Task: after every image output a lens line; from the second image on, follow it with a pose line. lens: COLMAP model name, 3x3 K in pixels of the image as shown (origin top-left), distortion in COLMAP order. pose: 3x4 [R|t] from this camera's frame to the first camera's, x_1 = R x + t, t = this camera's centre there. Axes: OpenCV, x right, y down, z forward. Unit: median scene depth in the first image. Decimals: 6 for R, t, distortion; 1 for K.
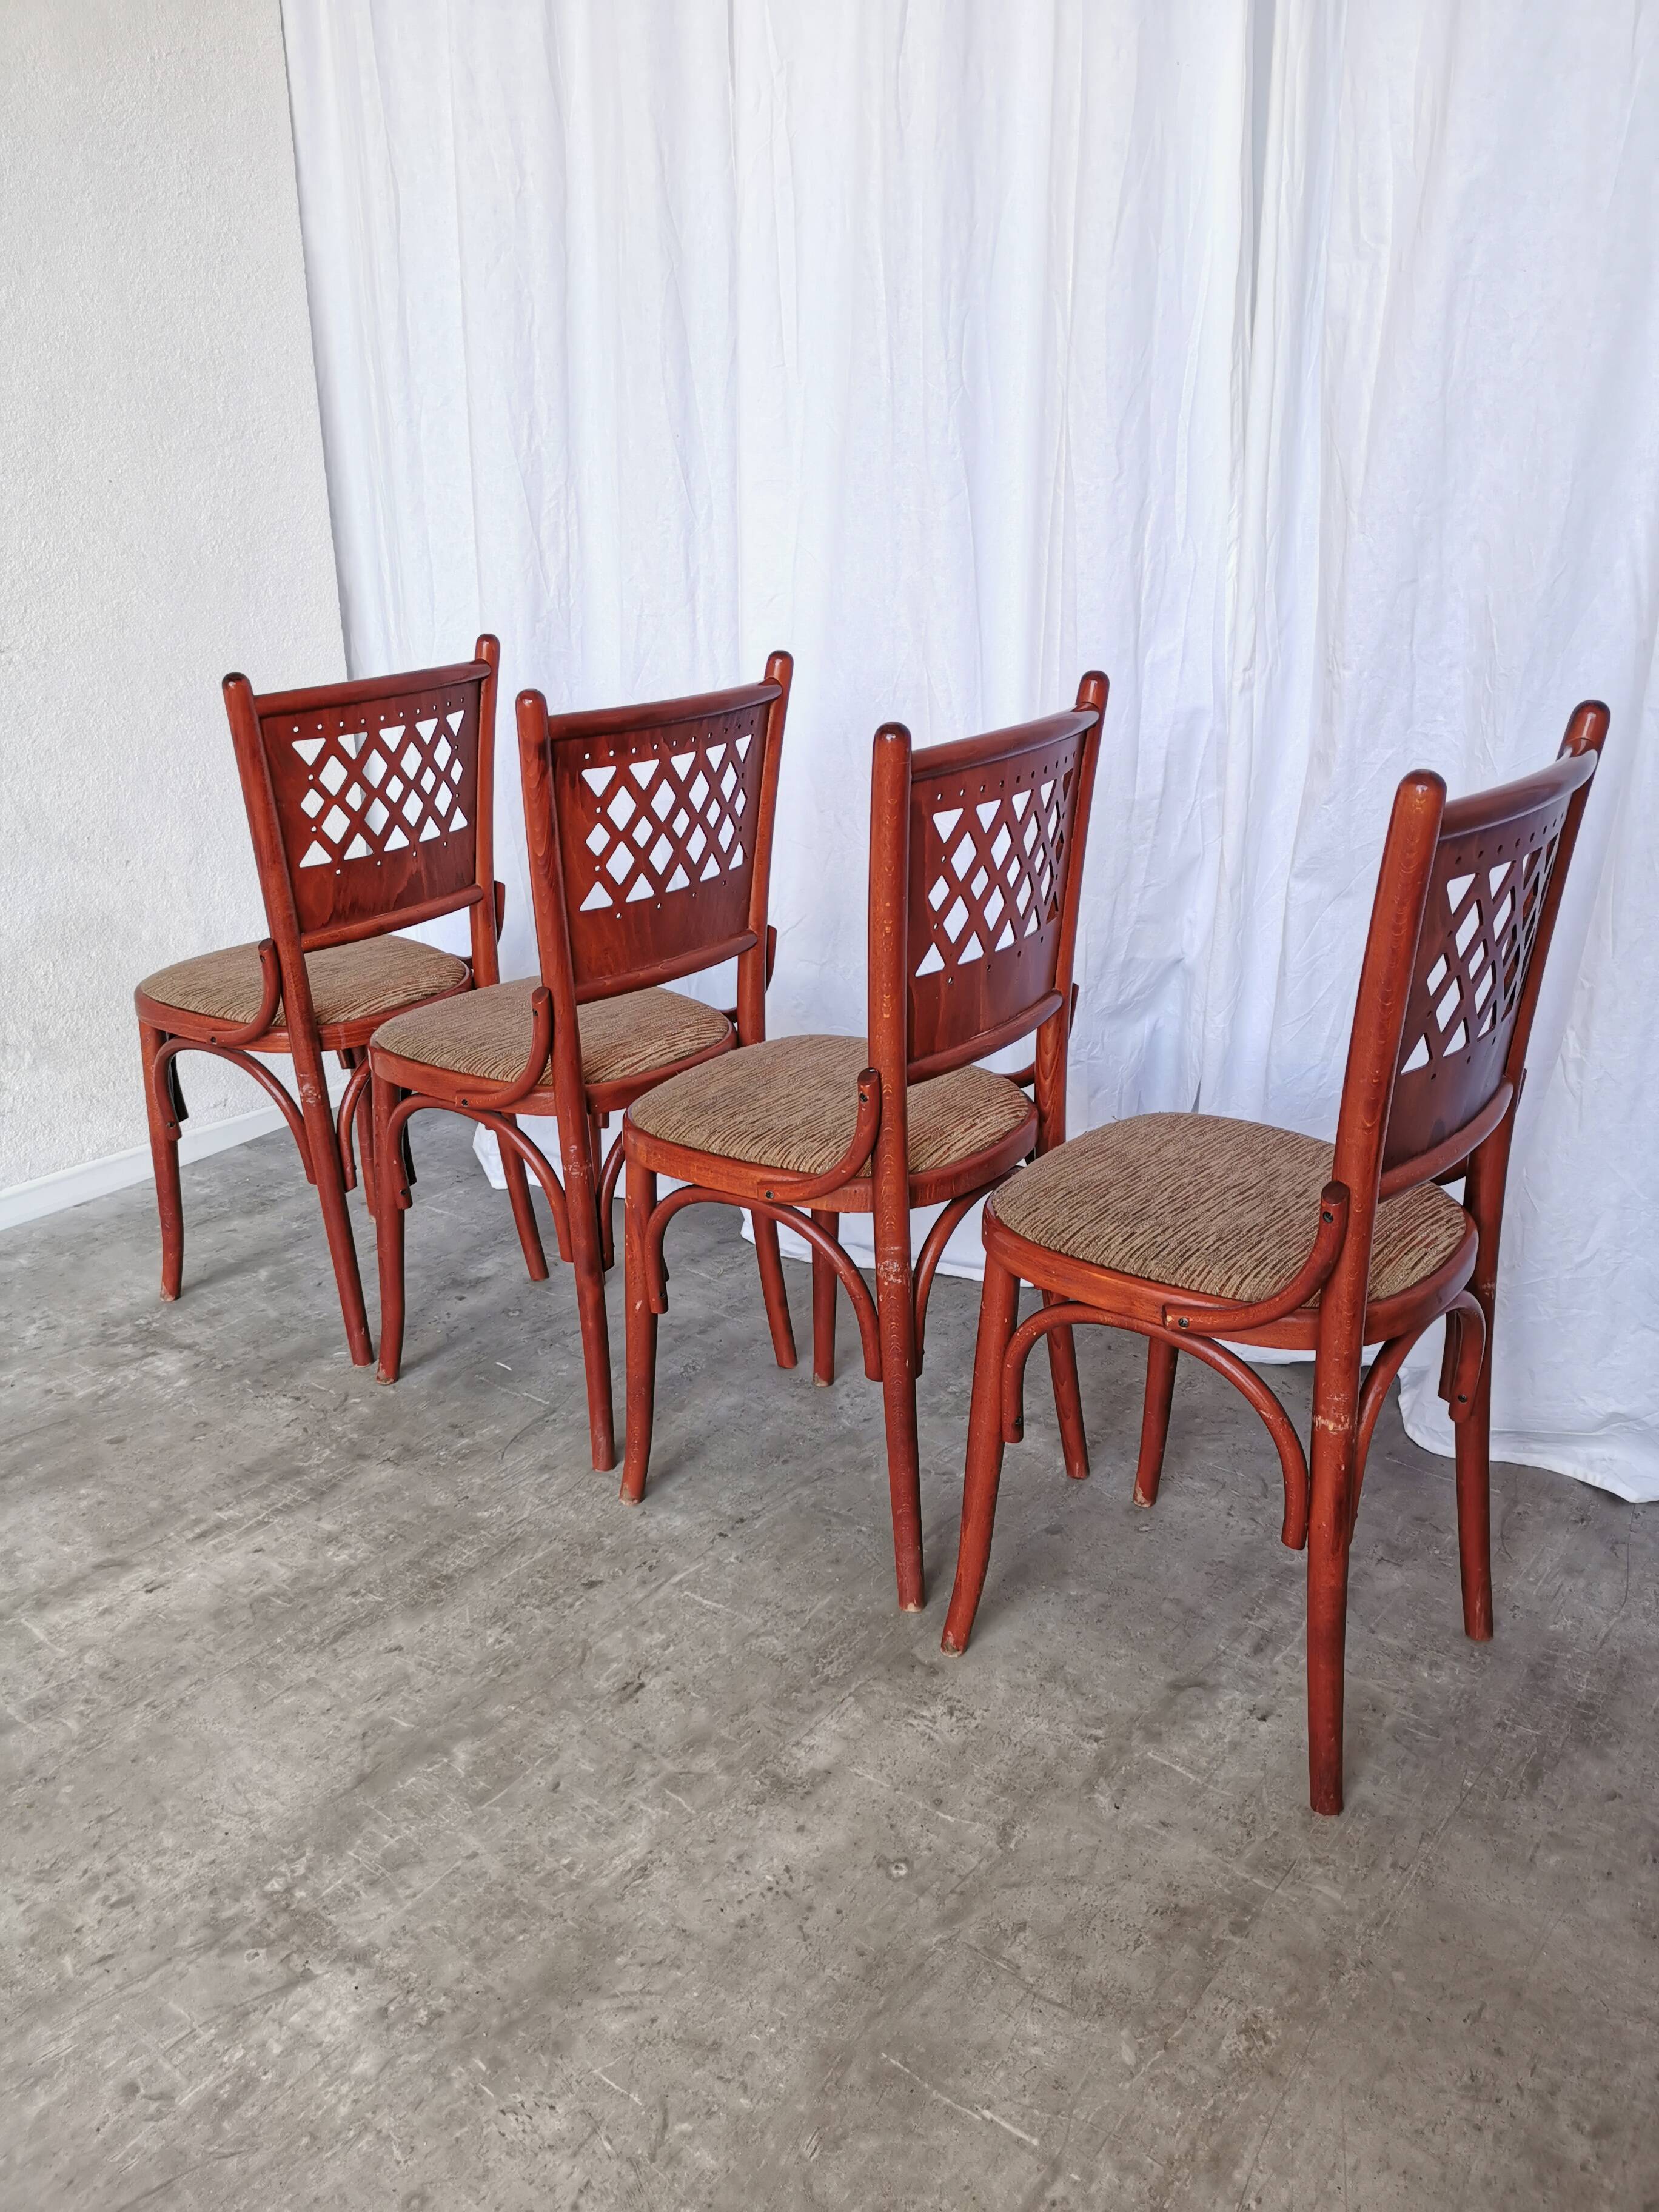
lens RADIAL K [[1731.1, 0, 824.7], [0, 1731.1, 1100.1], [0, 0, 1]] dist [0.047844, -0.055474]
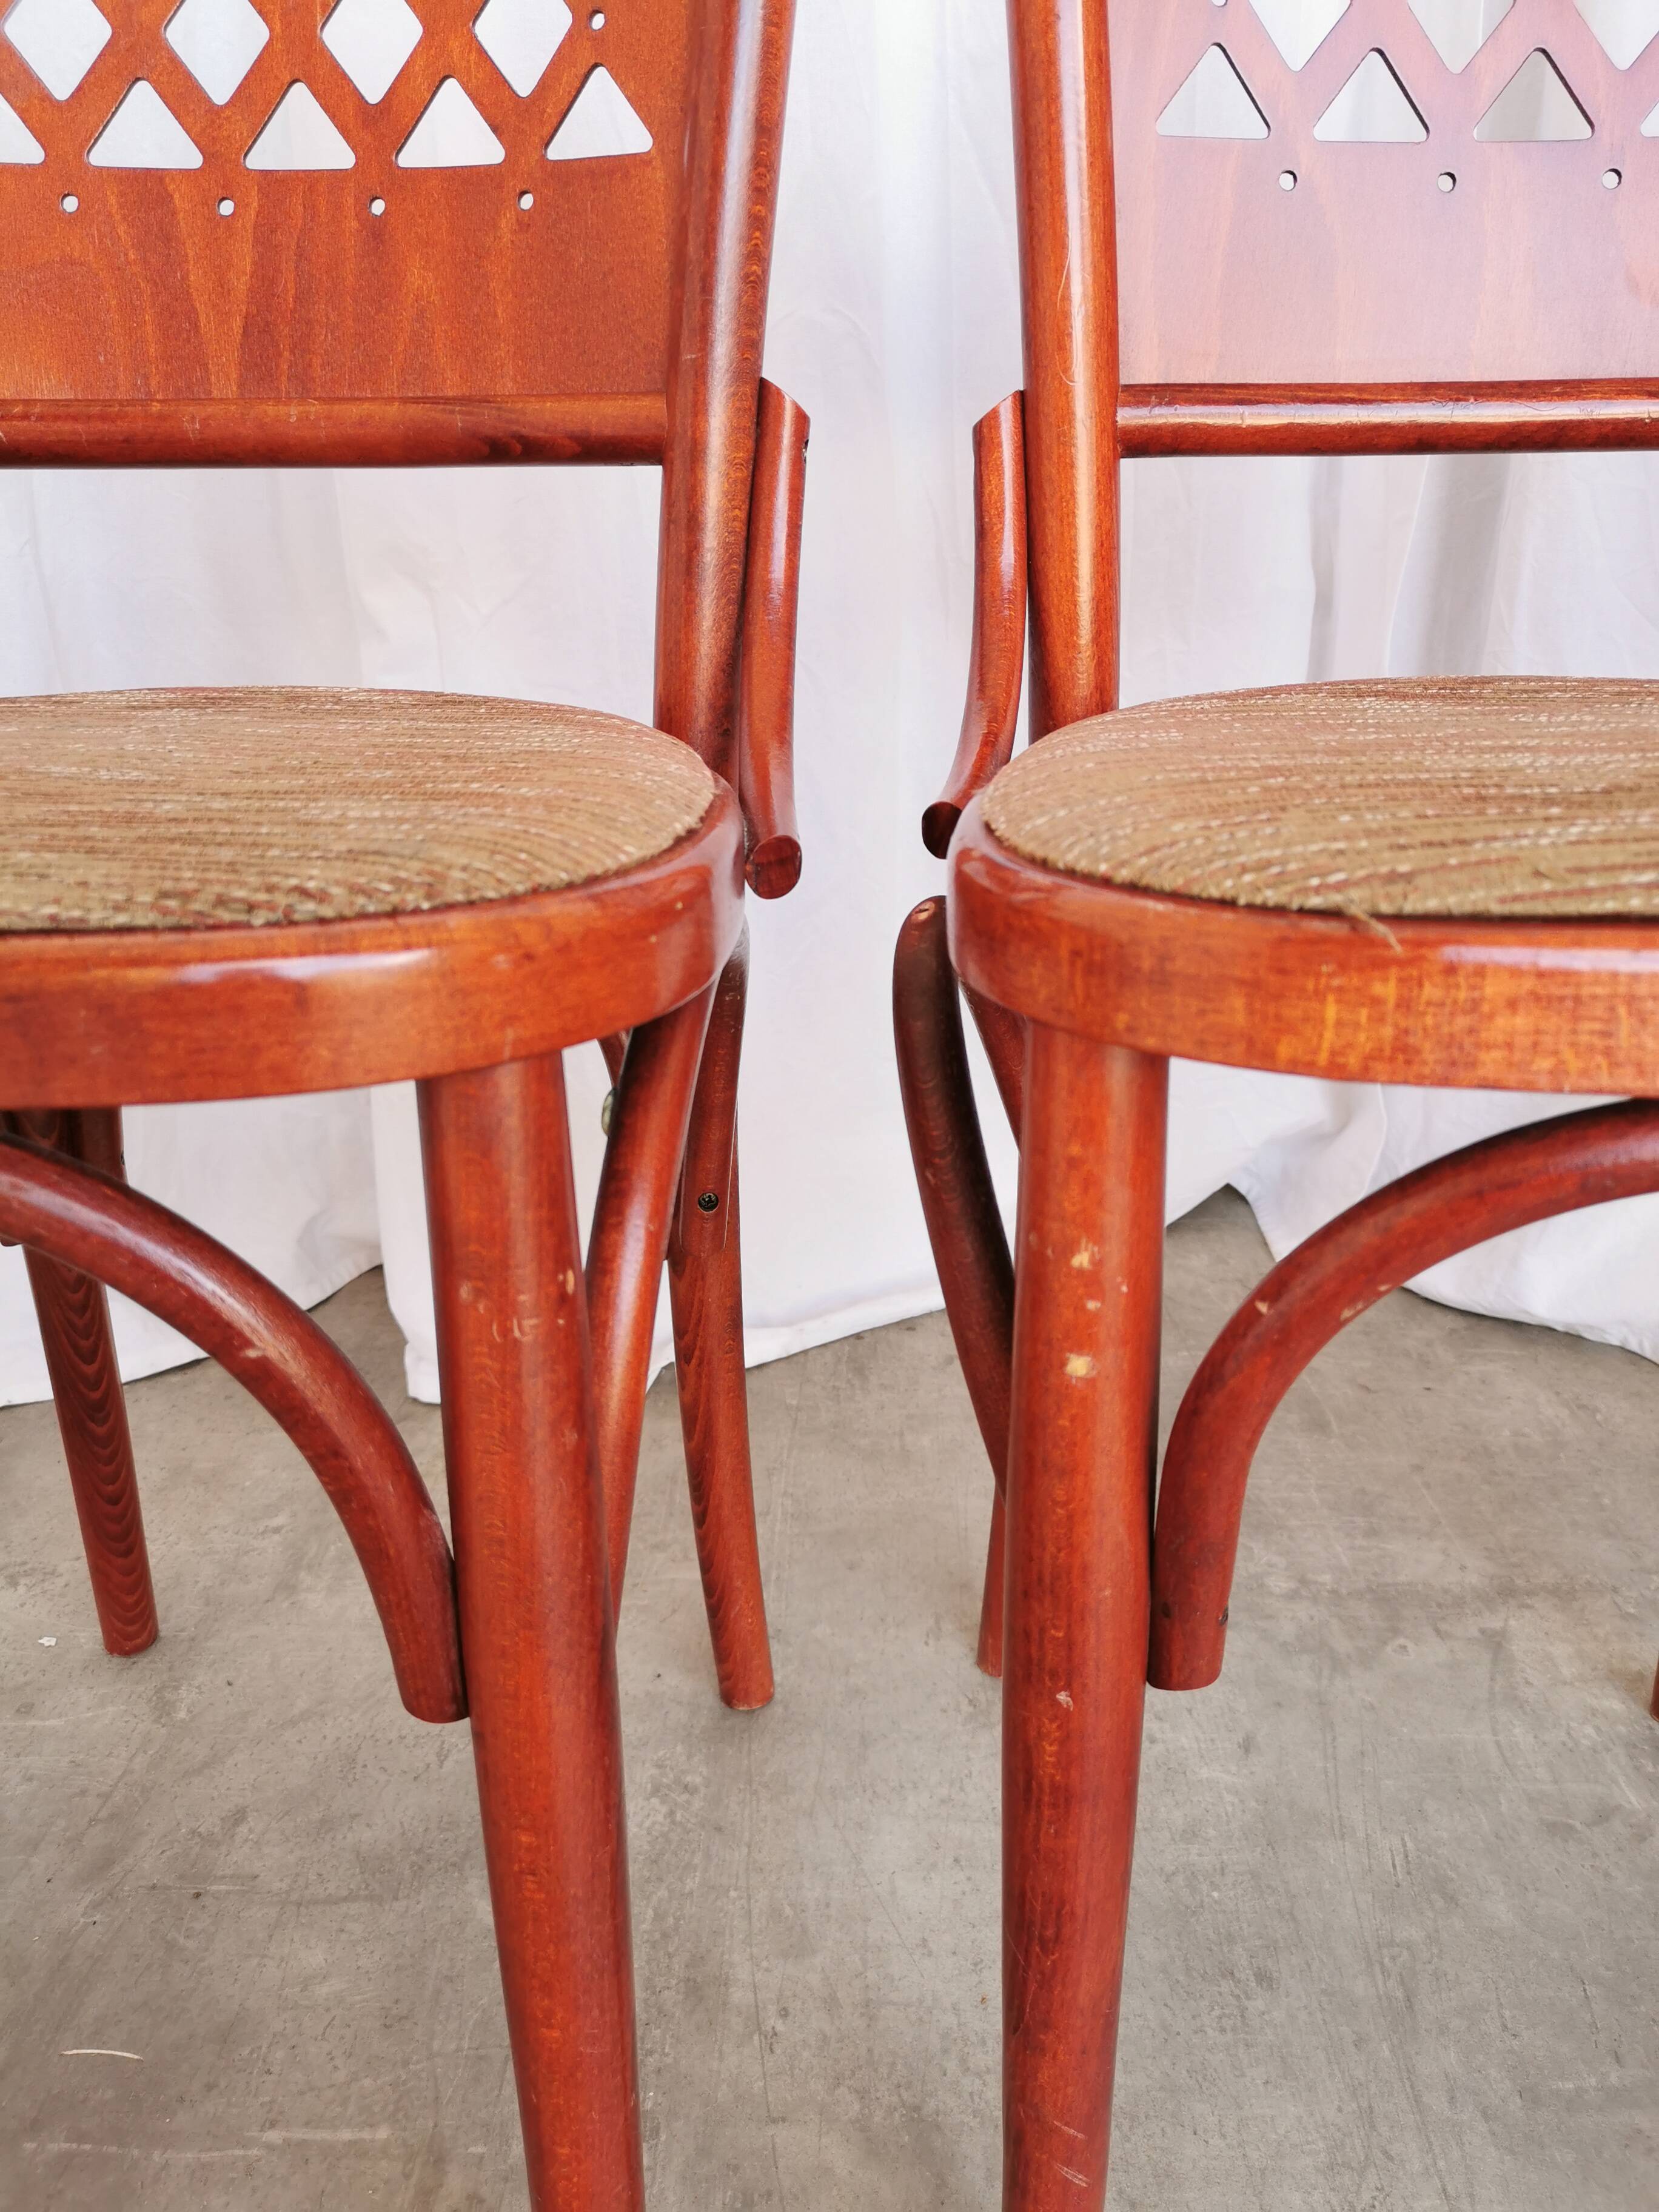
lens RADIAL K [[1731.1, 0, 827.1], [0, 1731.1, 1095.4], [0, 0, 1]] dist [0.047844, -0.055474]
pose [[0.804756, -0.189735, 0.562466, -0.267680], [0.205960, 0.977927, 0.035202, 0.017106], [-0.556730, 0.087516, 0.826071, 0.830070]]
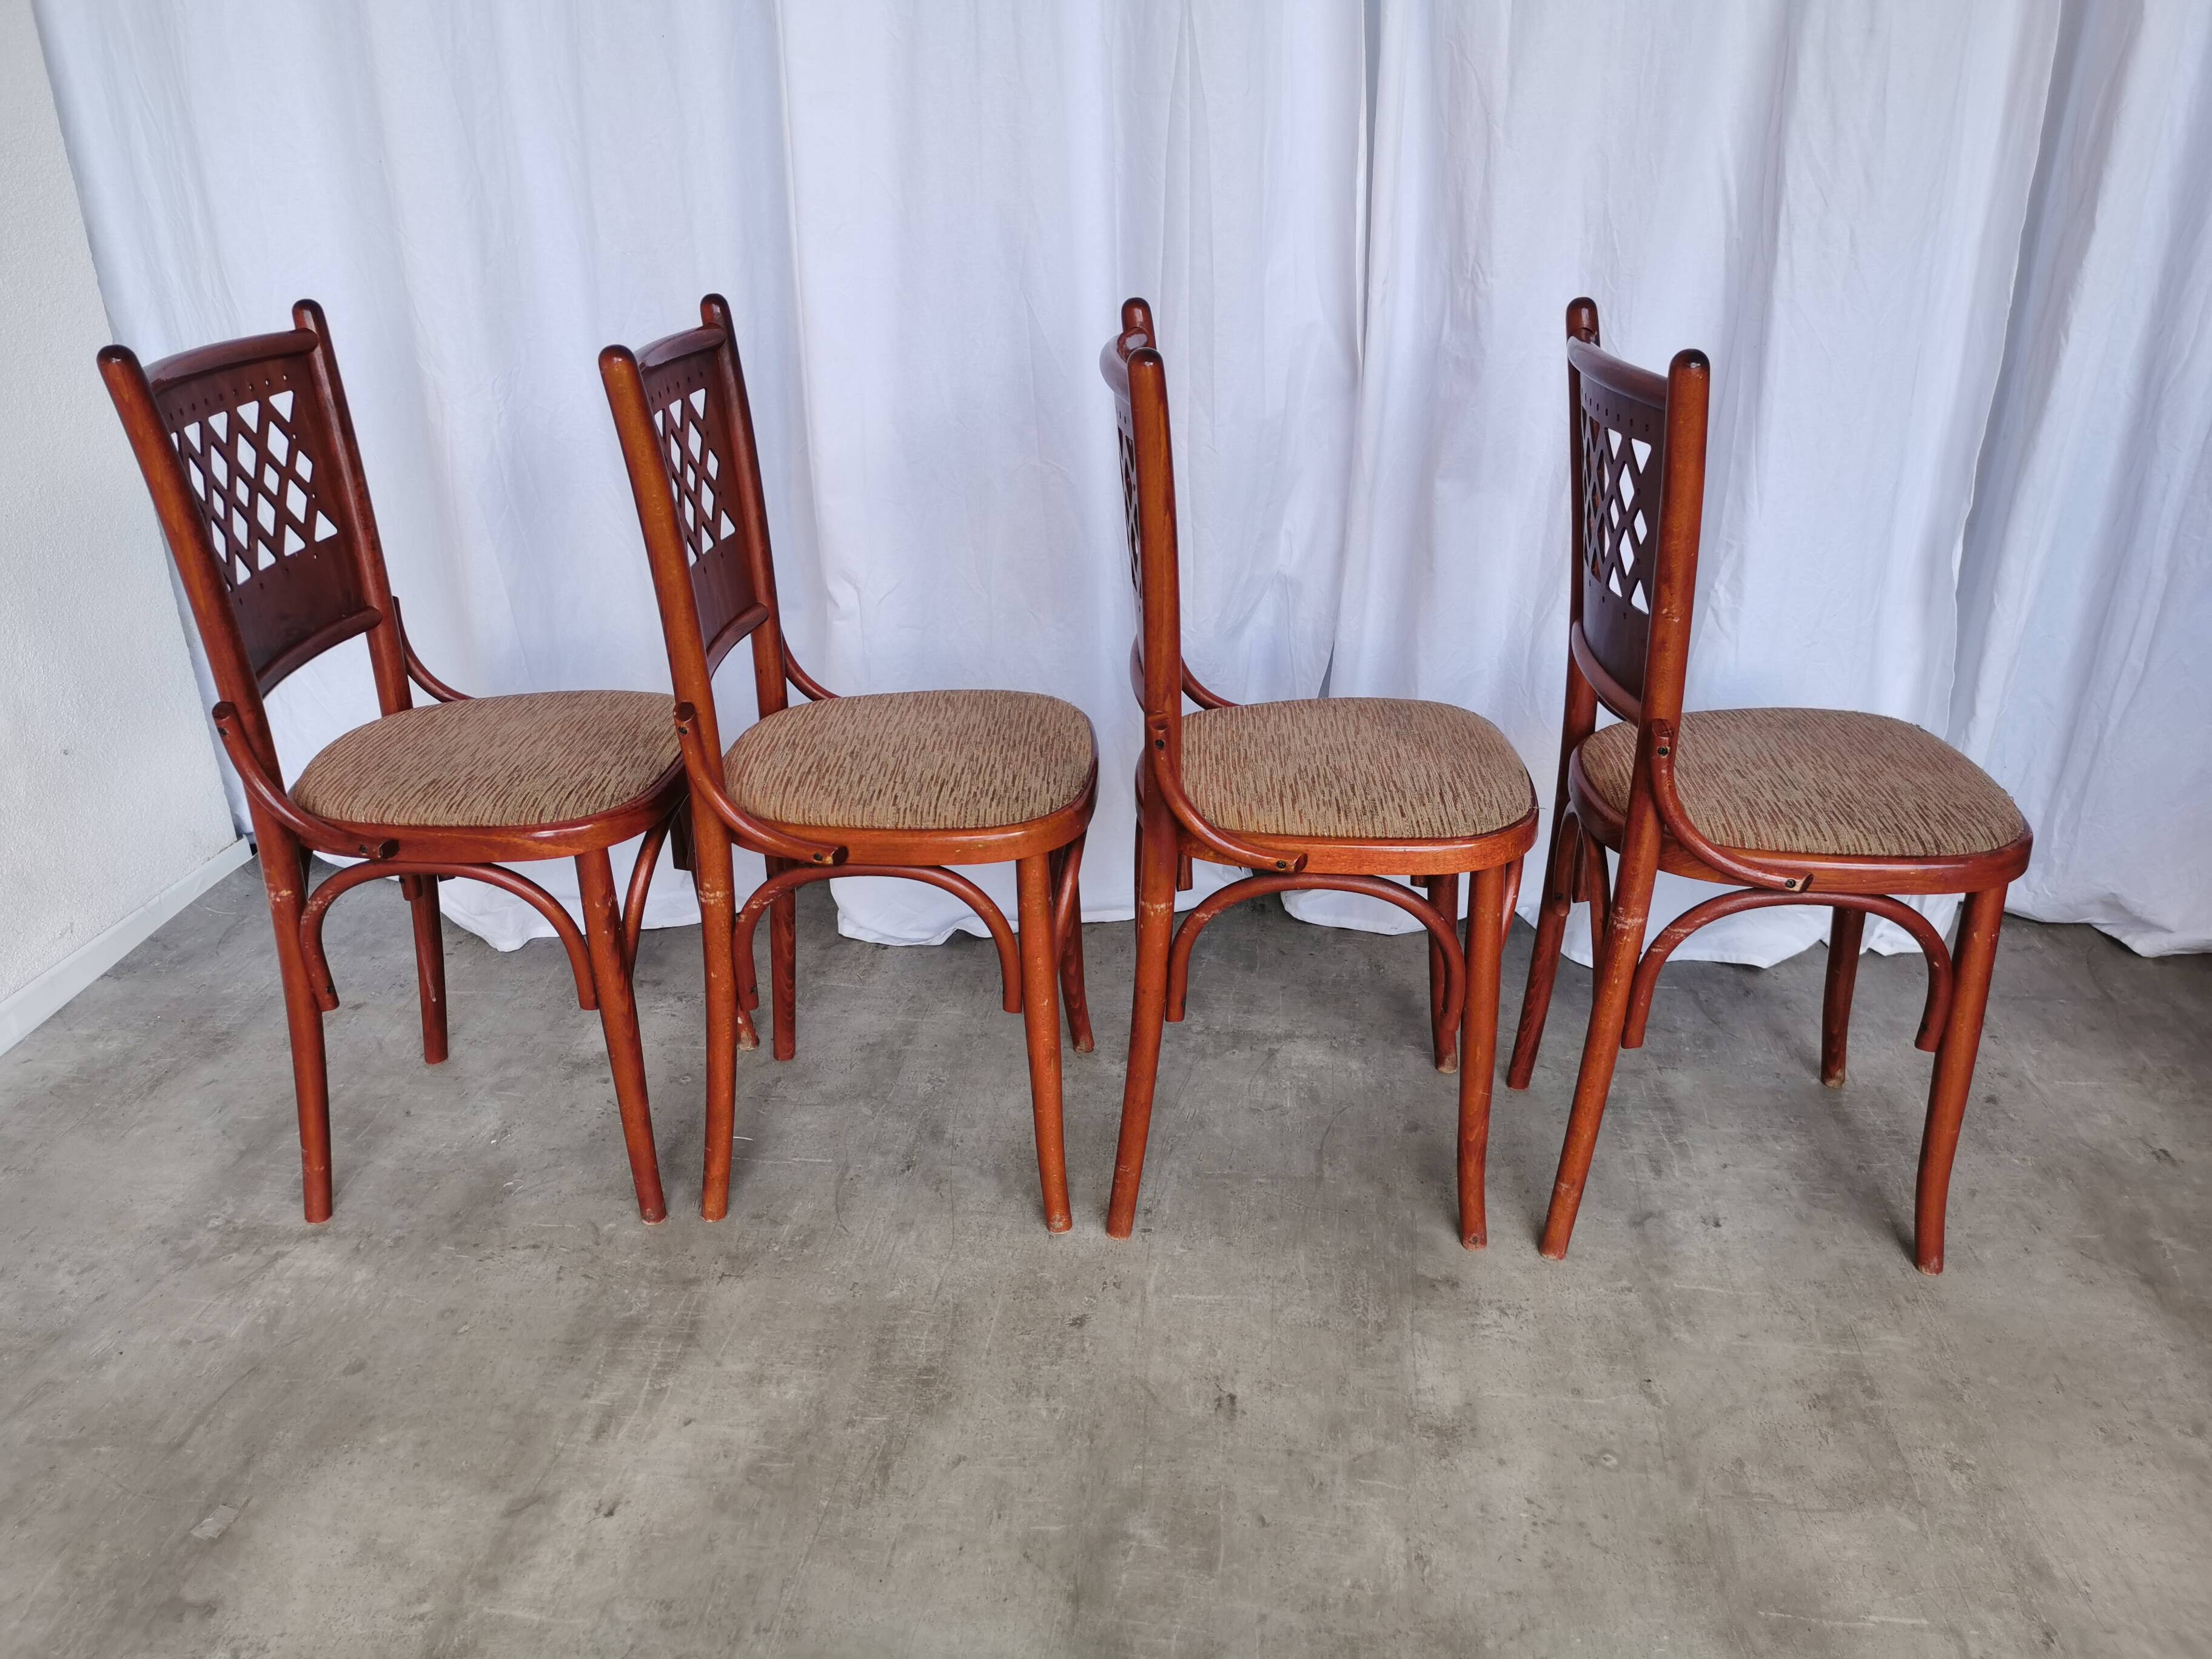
lens RADIAL K [[1731.1, 0, 1102.8], [0, 1731.1, 837.7], [0, 0, 1]] dist [0.047844, -0.055474]
pose [[0.856749, -0.206955, 0.472389, -0.497893], [0.170634, 0.978117, 0.119044, -0.081719], [-0.486689, -0.021386, 0.873314, 0.182937]]
